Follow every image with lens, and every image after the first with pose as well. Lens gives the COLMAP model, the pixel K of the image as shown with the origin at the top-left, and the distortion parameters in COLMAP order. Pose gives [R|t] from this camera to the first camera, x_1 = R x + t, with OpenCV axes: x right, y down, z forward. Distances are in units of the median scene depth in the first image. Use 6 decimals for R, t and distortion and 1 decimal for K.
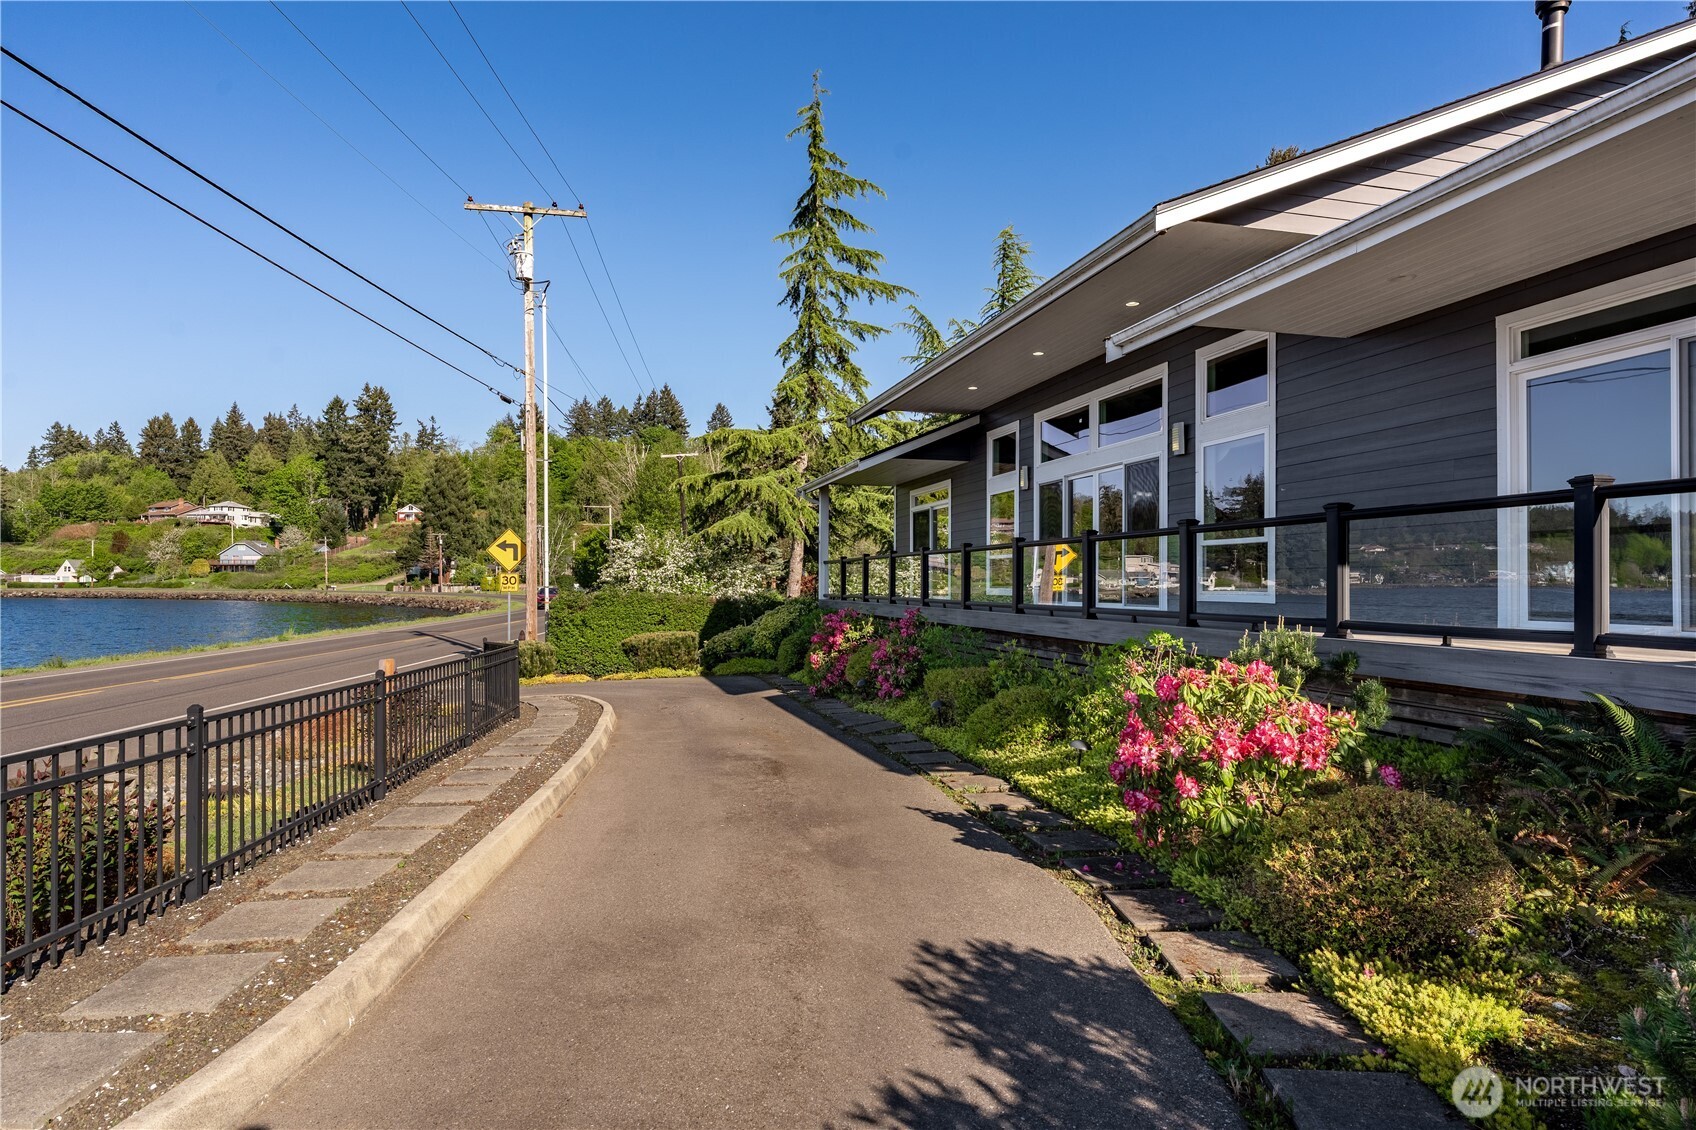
lens RADIAL K [[924.7, 0, 855.1], [0, 924.7, 569.7], [0, 0, 1]] dist [-0.000551, -0.000261]
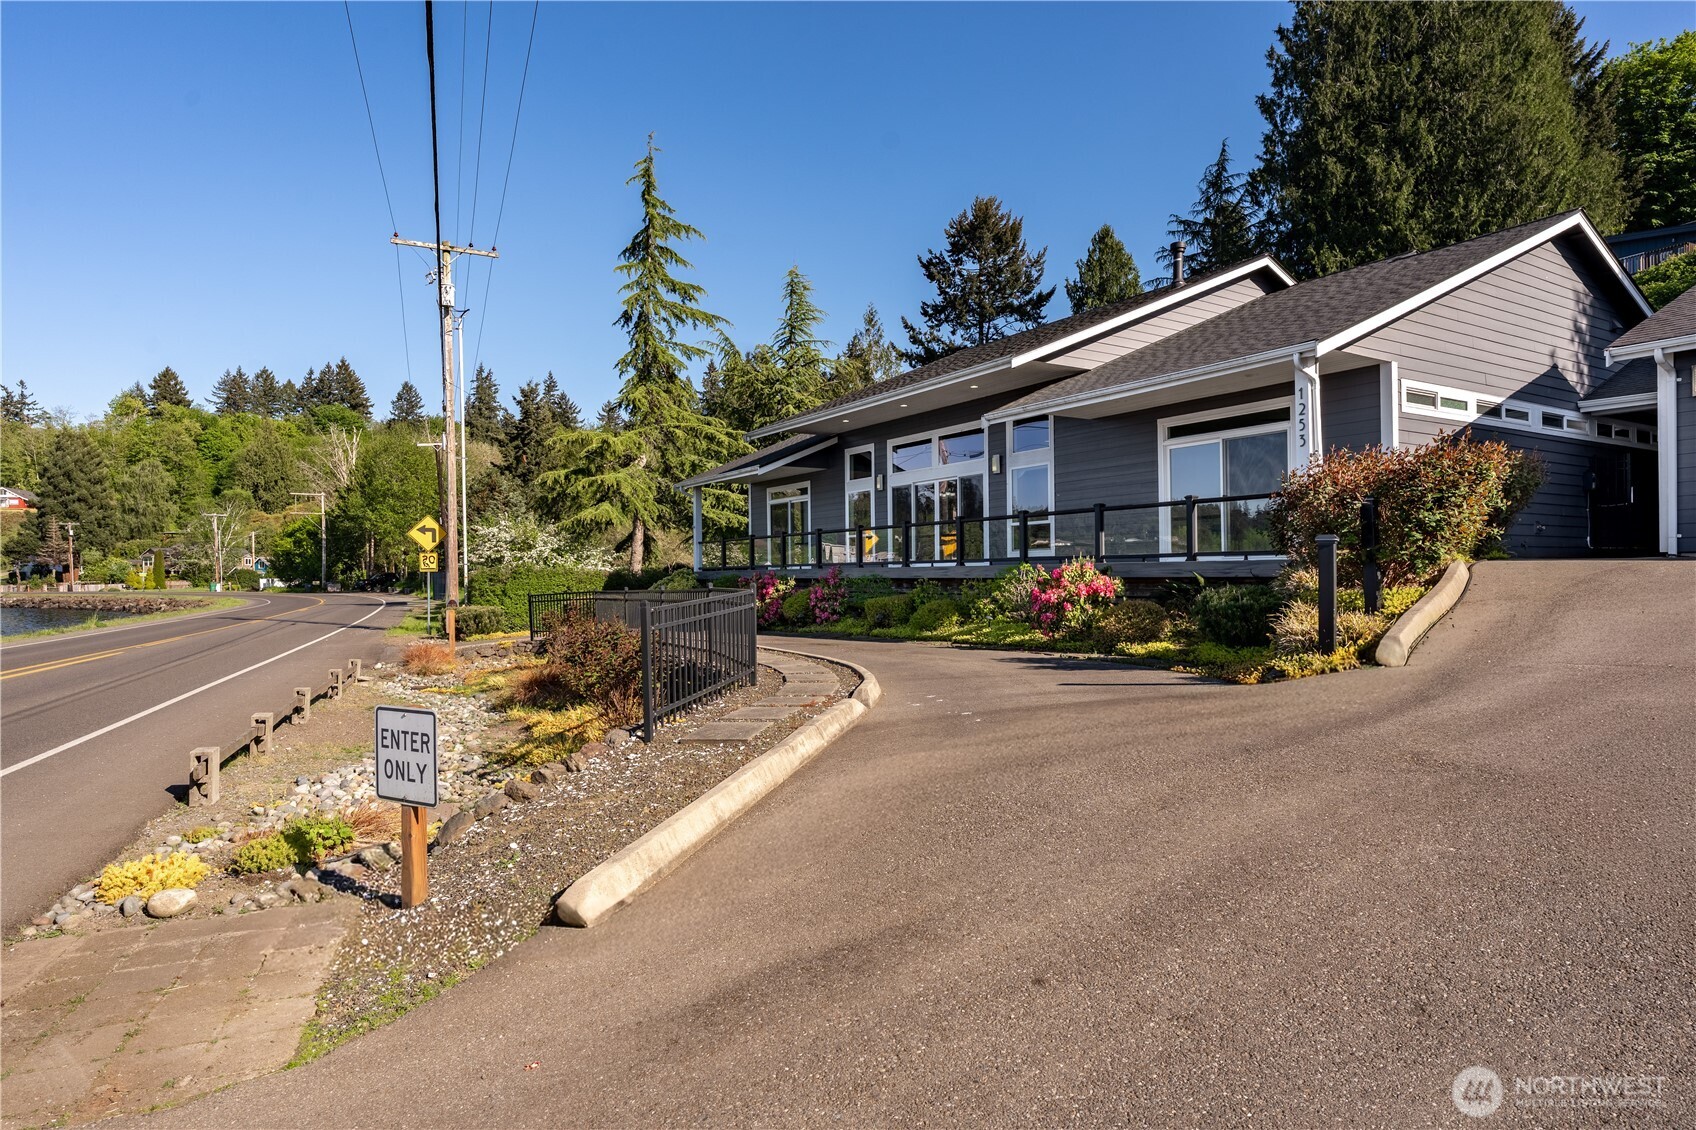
lens RADIAL K [[924.7, 0, 844.5], [0, 924.7, 560.2], [0, 0, 1]] dist [-0.000551, -0.000261]
pose [[0.956535, -0.007922, 0.291512, -0.583844], [0.008327, 0.999965, -0.000150, 0.048648], [-0.291500, 0.002571, 0.956567, -0.781035]]
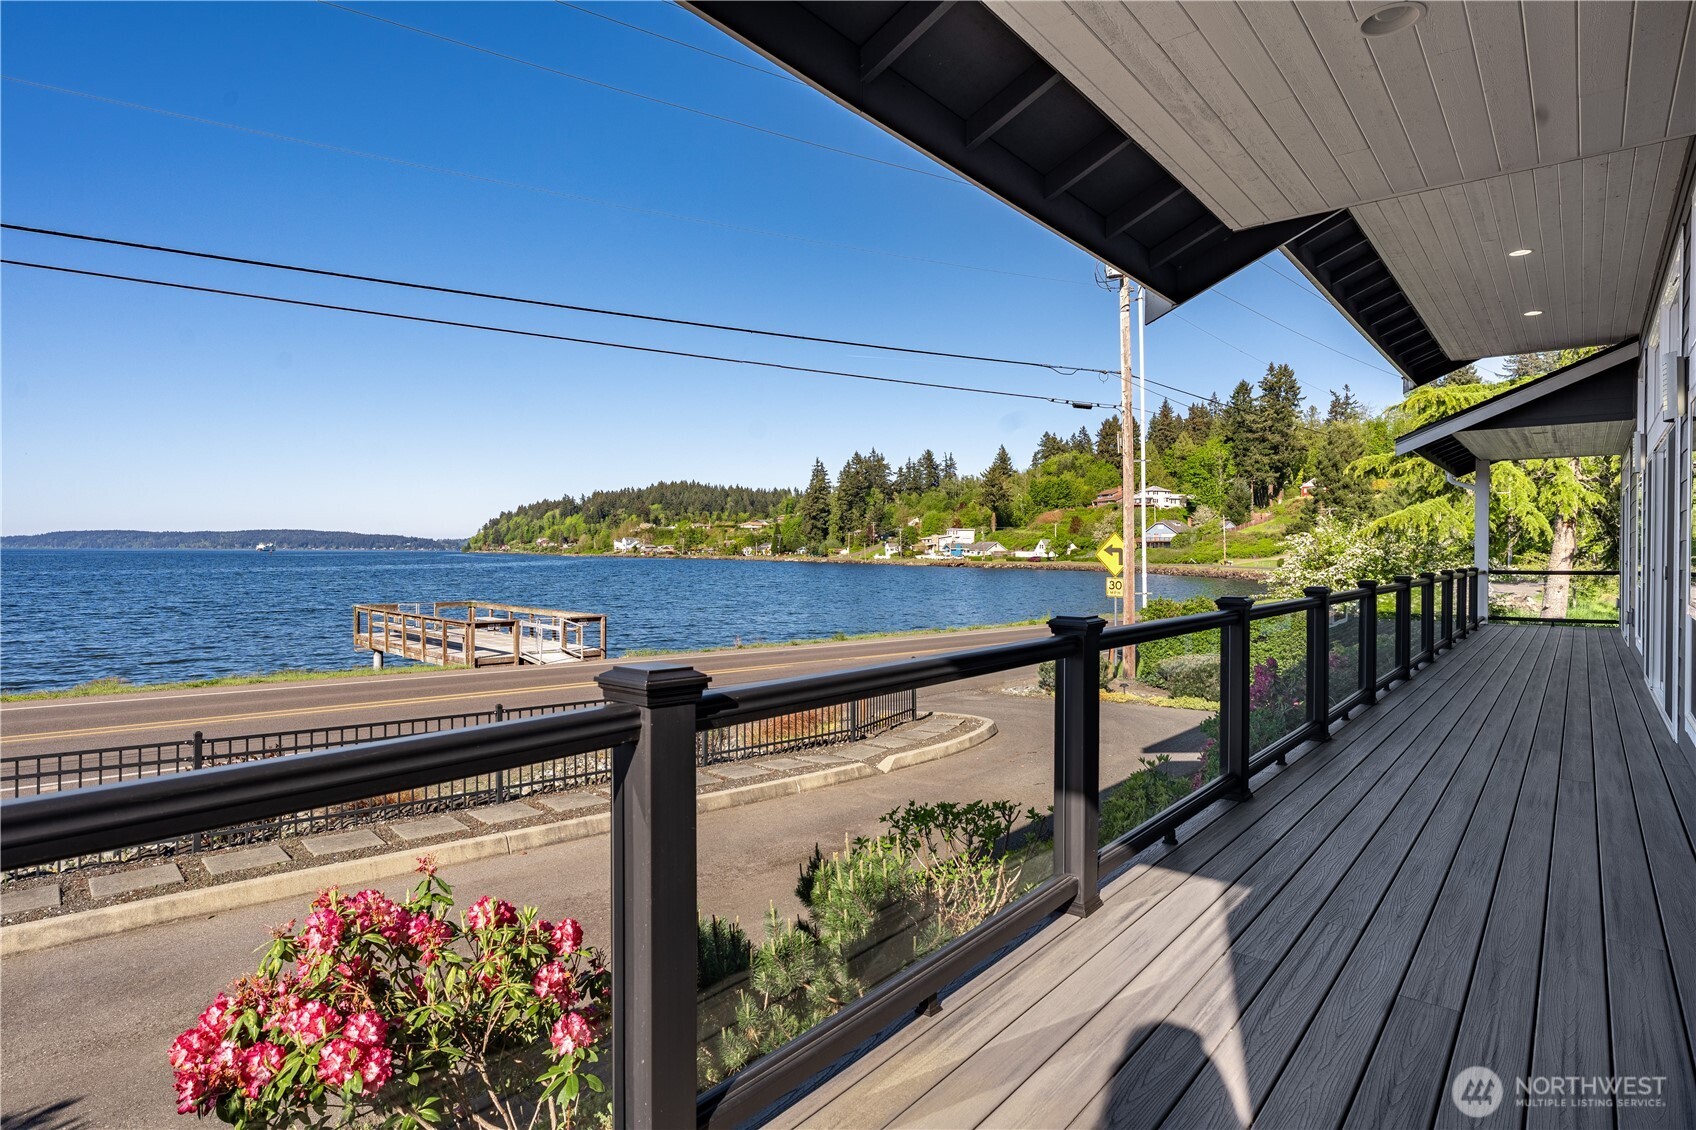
lens RADIAL K [[924.7, 0, 835.5], [0, 924.7, 561.4], [0, 0, 1]] dist [-0.000551, -0.000261]
pose [[0.603231, 0.004151, -0.797556, 0.311313], [0.010203, 0.999864, 0.012921, -0.040199], [0.797501, -0.015932, 0.603107, 0.228551]]
